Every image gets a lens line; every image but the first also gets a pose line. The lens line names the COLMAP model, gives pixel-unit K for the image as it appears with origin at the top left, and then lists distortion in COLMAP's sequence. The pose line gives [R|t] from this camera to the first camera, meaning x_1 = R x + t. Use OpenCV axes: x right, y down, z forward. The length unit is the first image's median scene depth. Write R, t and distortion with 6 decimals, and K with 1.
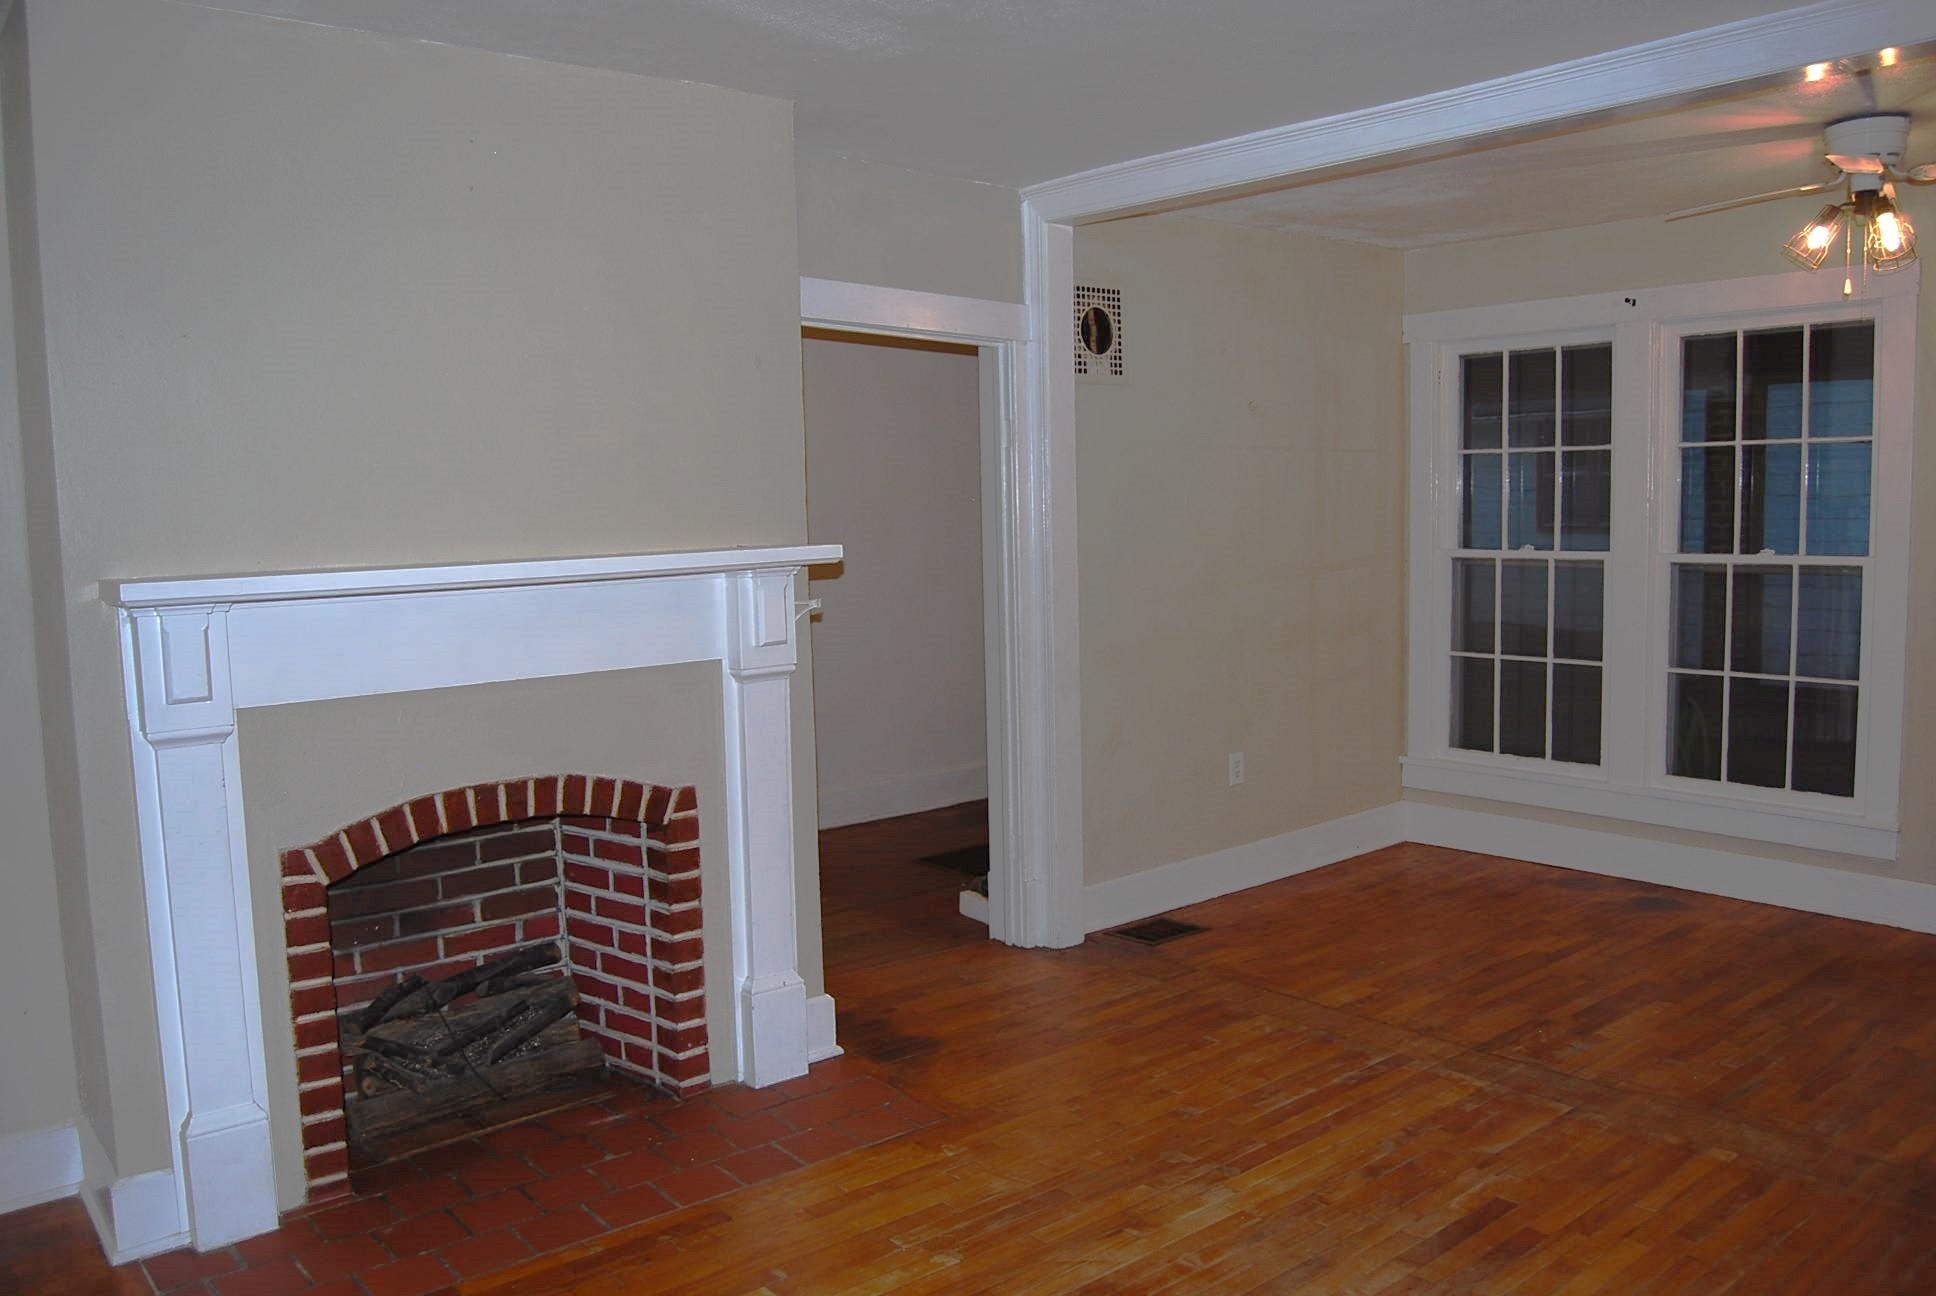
lens RADIAL K [[1537.9, 0, 968.0], [0, 1537.9, 648.0], [0, 0, 1]] dist [-0.000060, 0.000558]
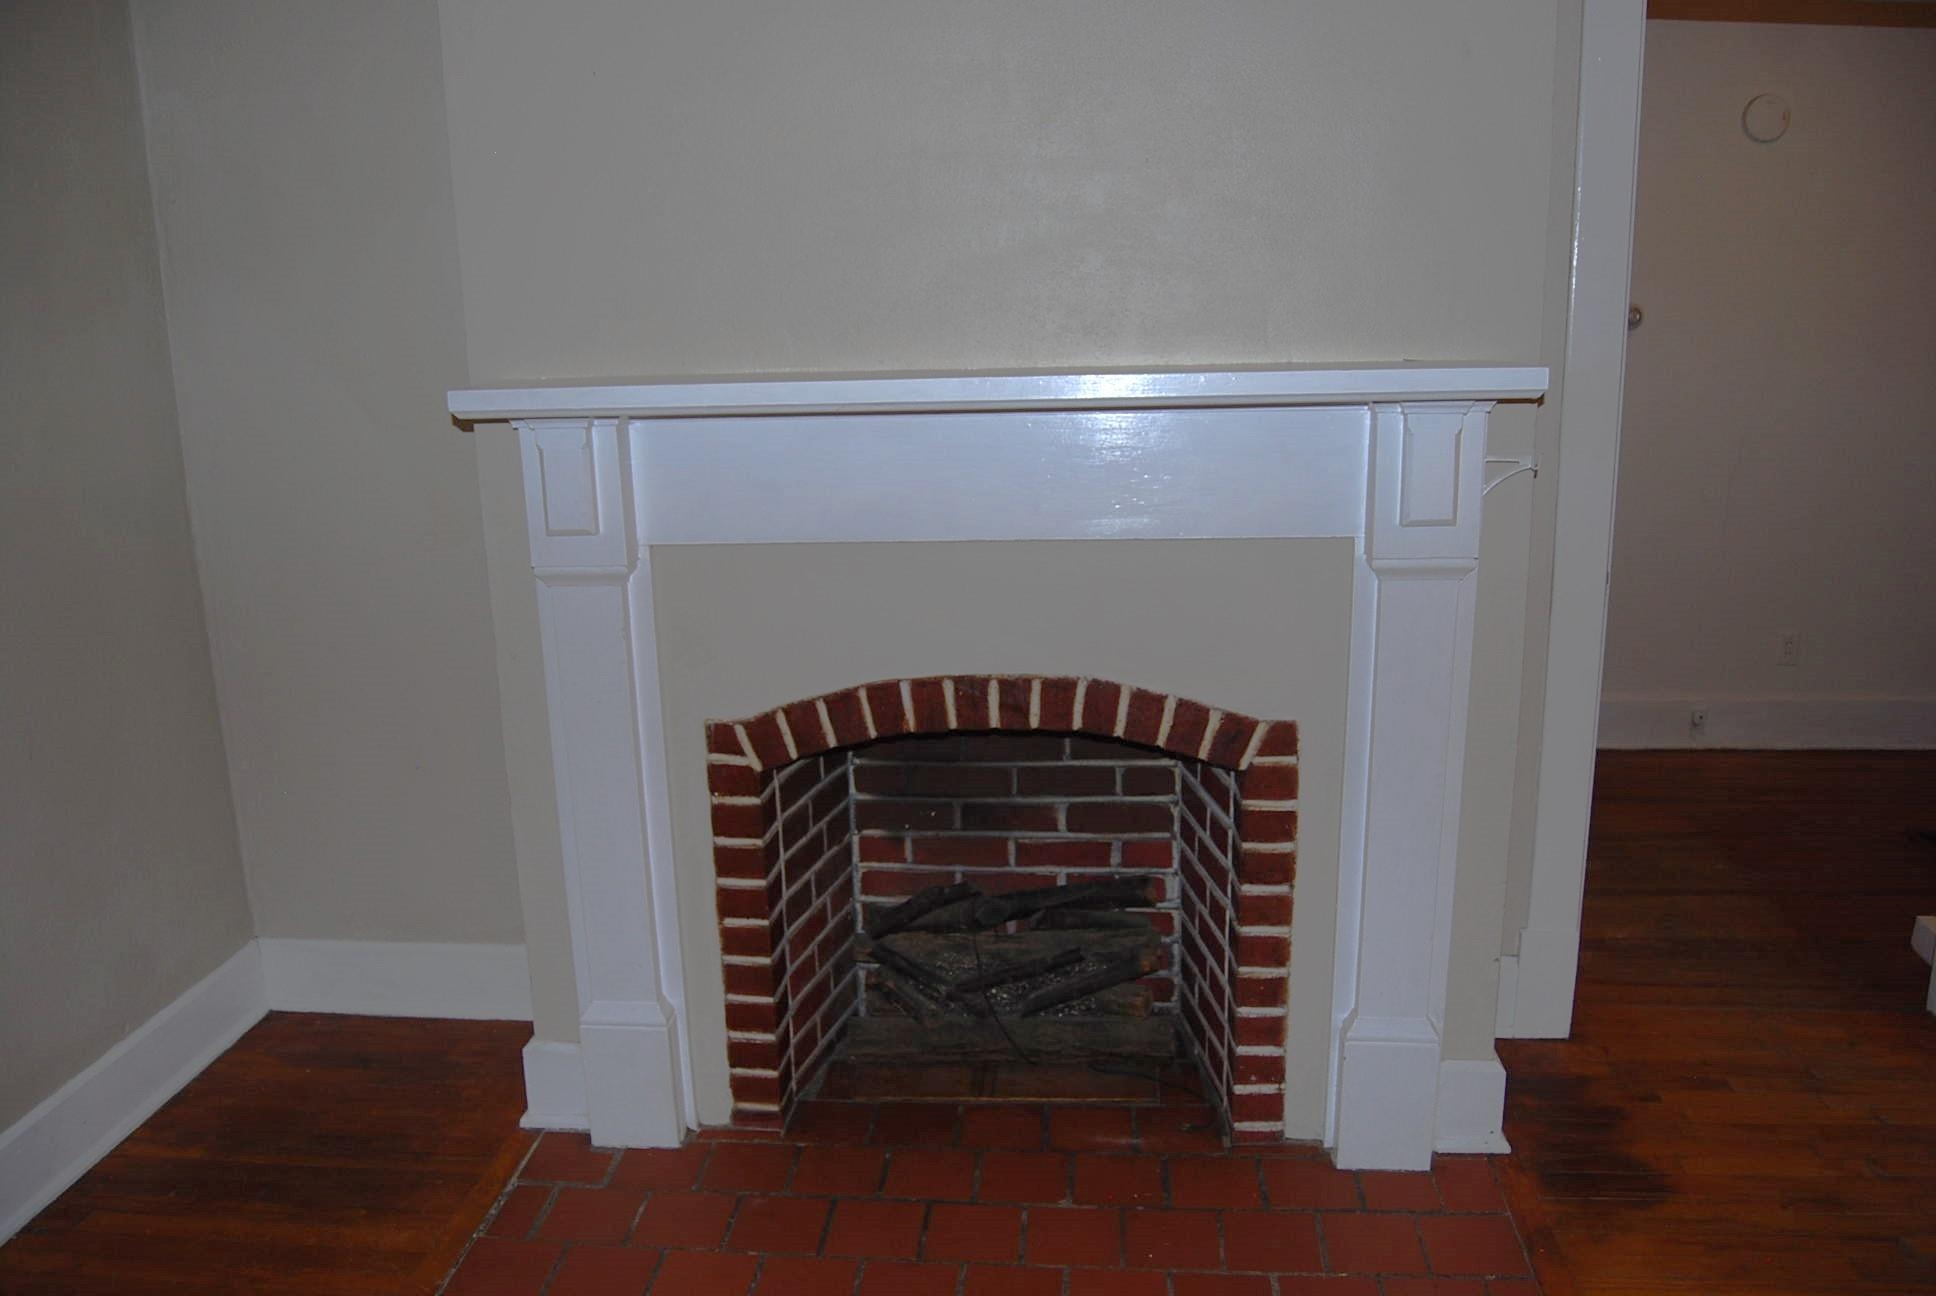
lens RADIAL K [[1523.9, 0, 968.0], [0, 1523.9, 648.0], [0, 0, 1]] dist [-0.089343, 0.000818]
pose [[0.716814, 0.170263, -0.676157, 0.158573], [-0.065829, 0.981922, 0.177470, -0.048600], [0.694150, -0.082702, 0.715063, 0.435712]]
